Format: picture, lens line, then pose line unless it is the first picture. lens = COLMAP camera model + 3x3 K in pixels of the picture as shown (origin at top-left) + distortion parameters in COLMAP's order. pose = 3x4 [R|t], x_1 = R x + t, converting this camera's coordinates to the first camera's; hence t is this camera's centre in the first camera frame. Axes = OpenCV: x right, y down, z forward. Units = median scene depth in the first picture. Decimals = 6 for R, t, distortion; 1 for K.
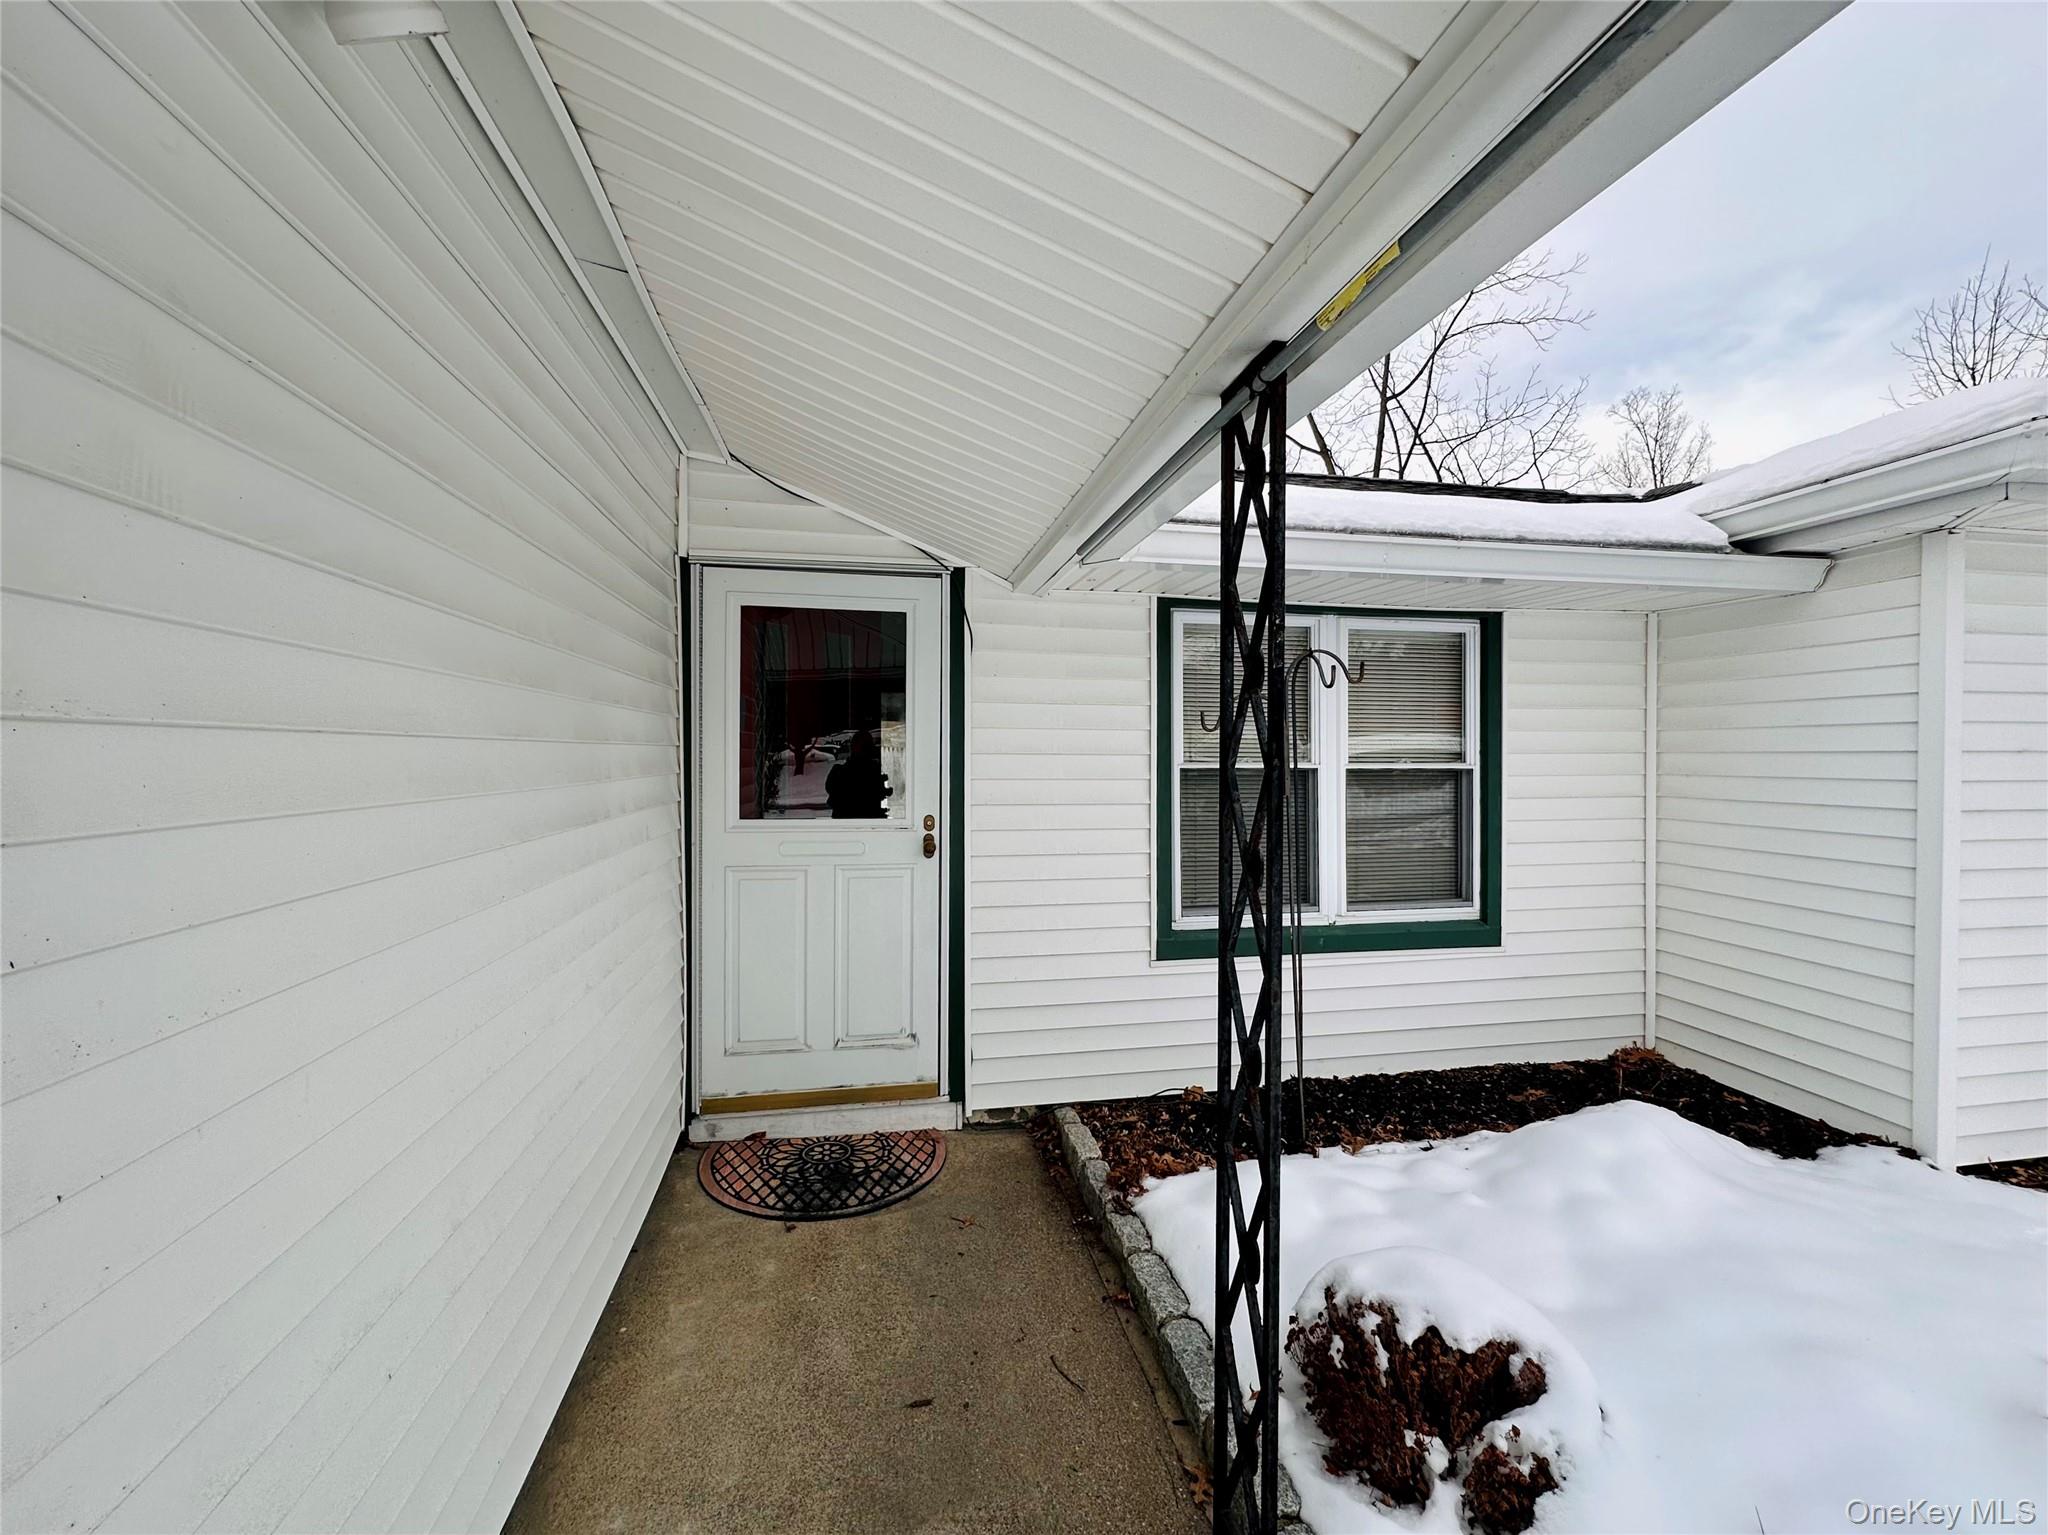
lens RADIAL K [[843.1, 0, 1024.0], [0, 843.1, 767.5], [0, 0, 1]] dist [-0.002314, -0.000485]
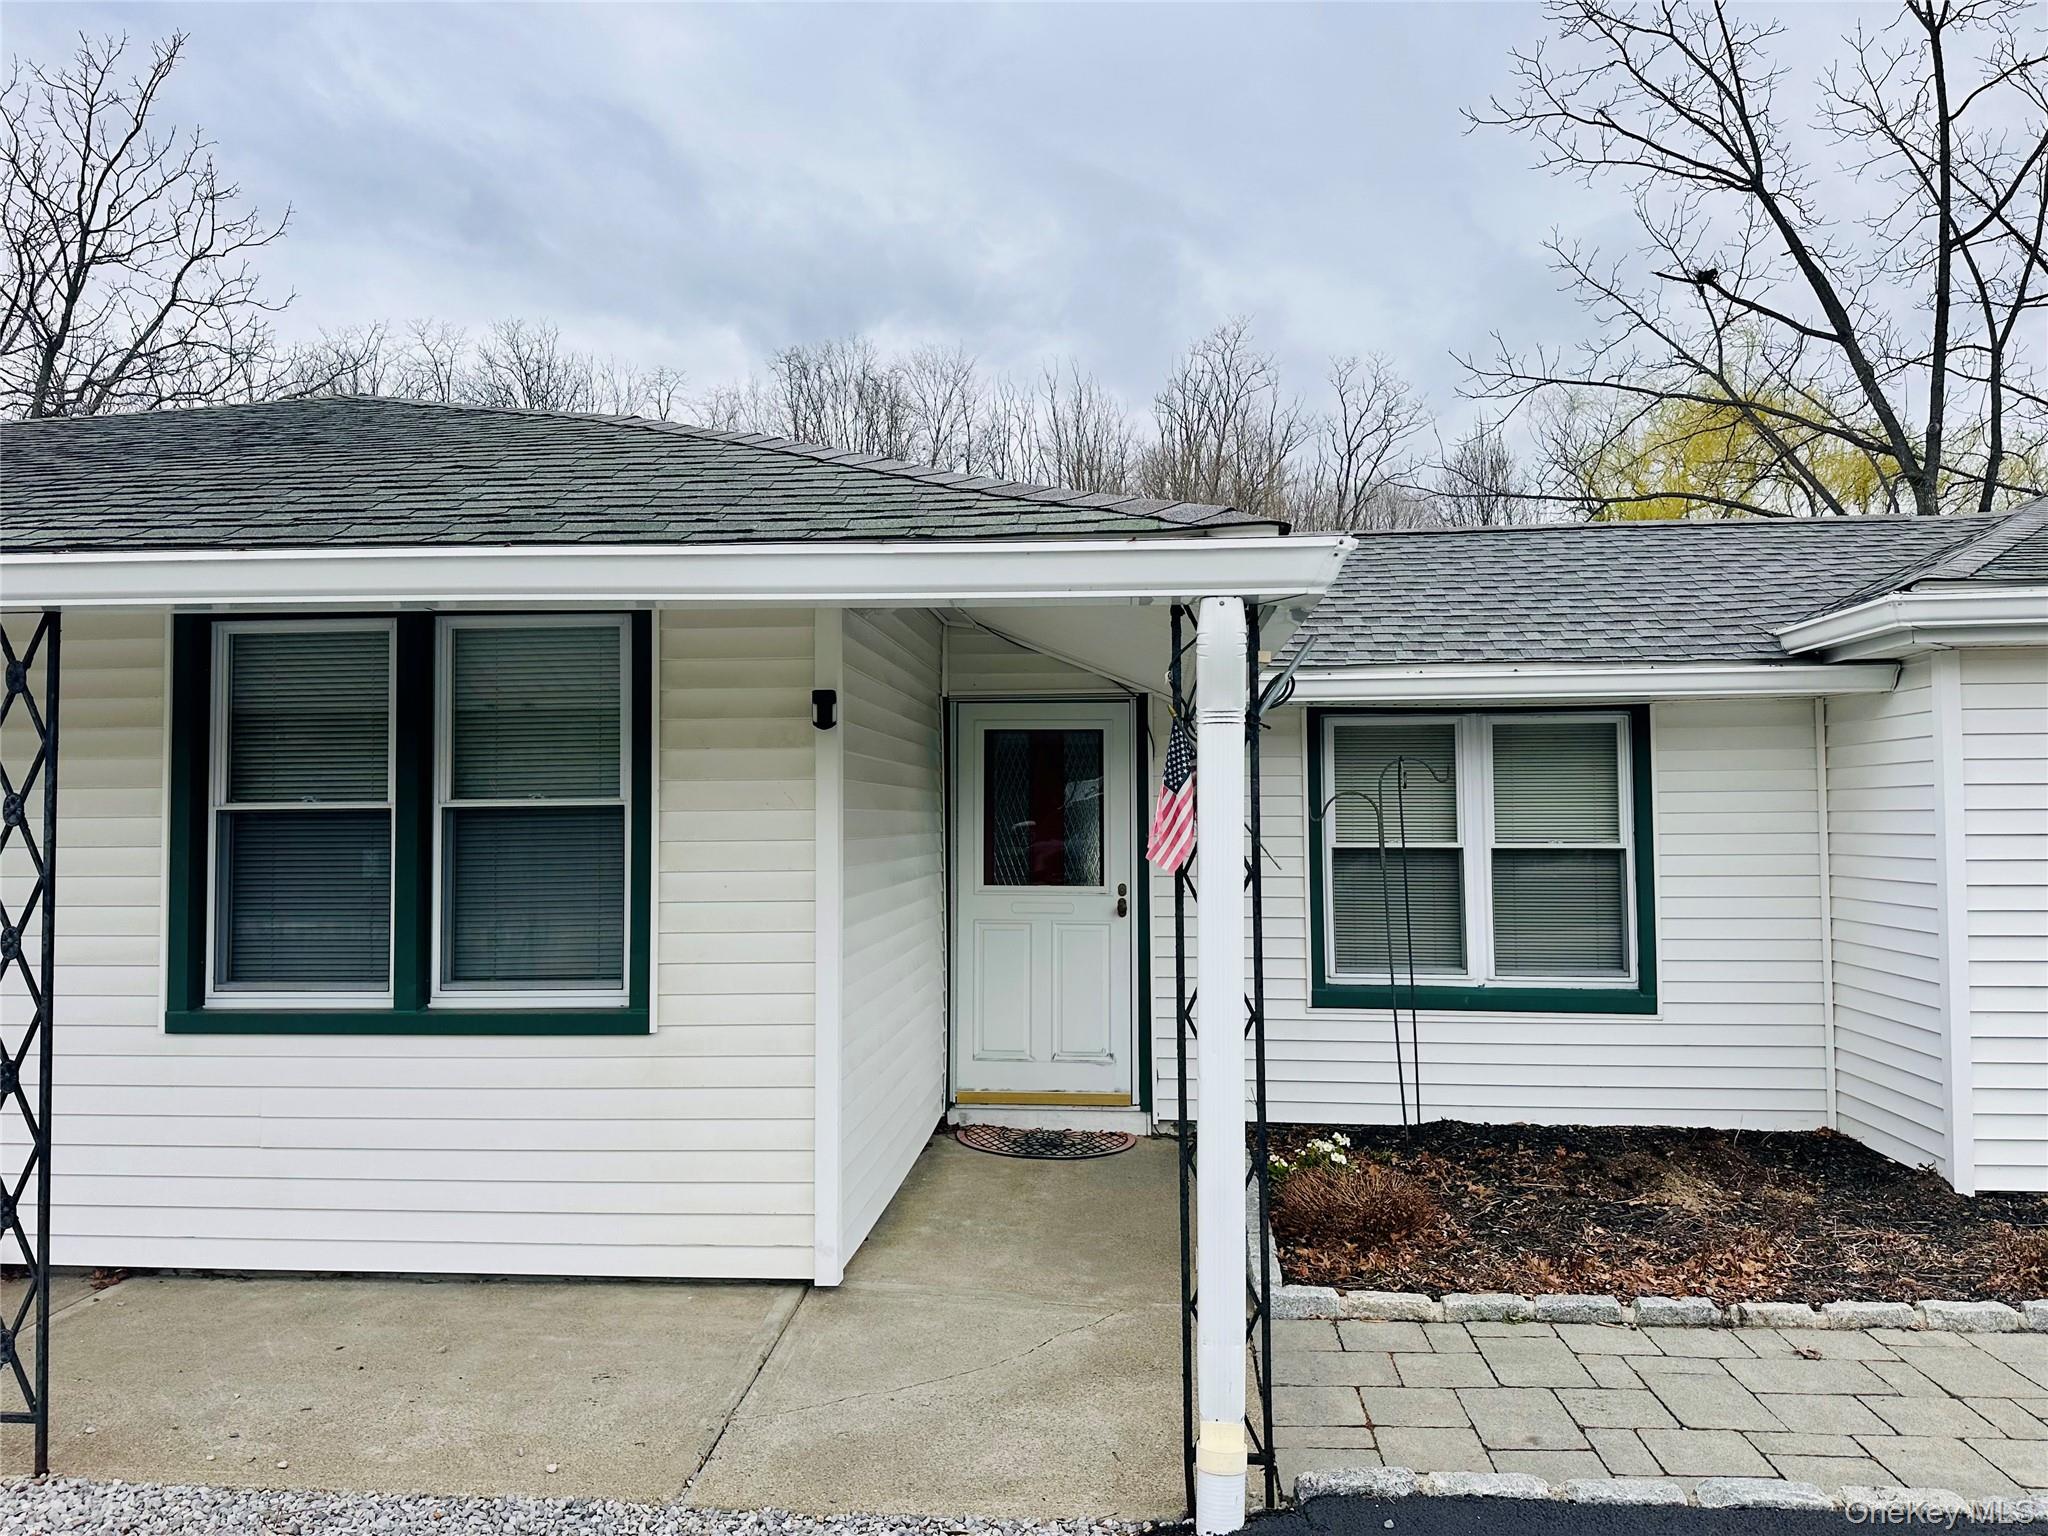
lens RADIAL K [[1422.0, 0, 1022.7], [0, 1422.0, 760.6], [0, 0, 1]] dist [0.100314, -0.134786]
pose [[0.963390, -0.017389, -0.267541, 0.325488], [0.002524, 0.998438, -0.055807, -0.010874], [0.268094, 0.053089, 0.961929, -1.144078]]
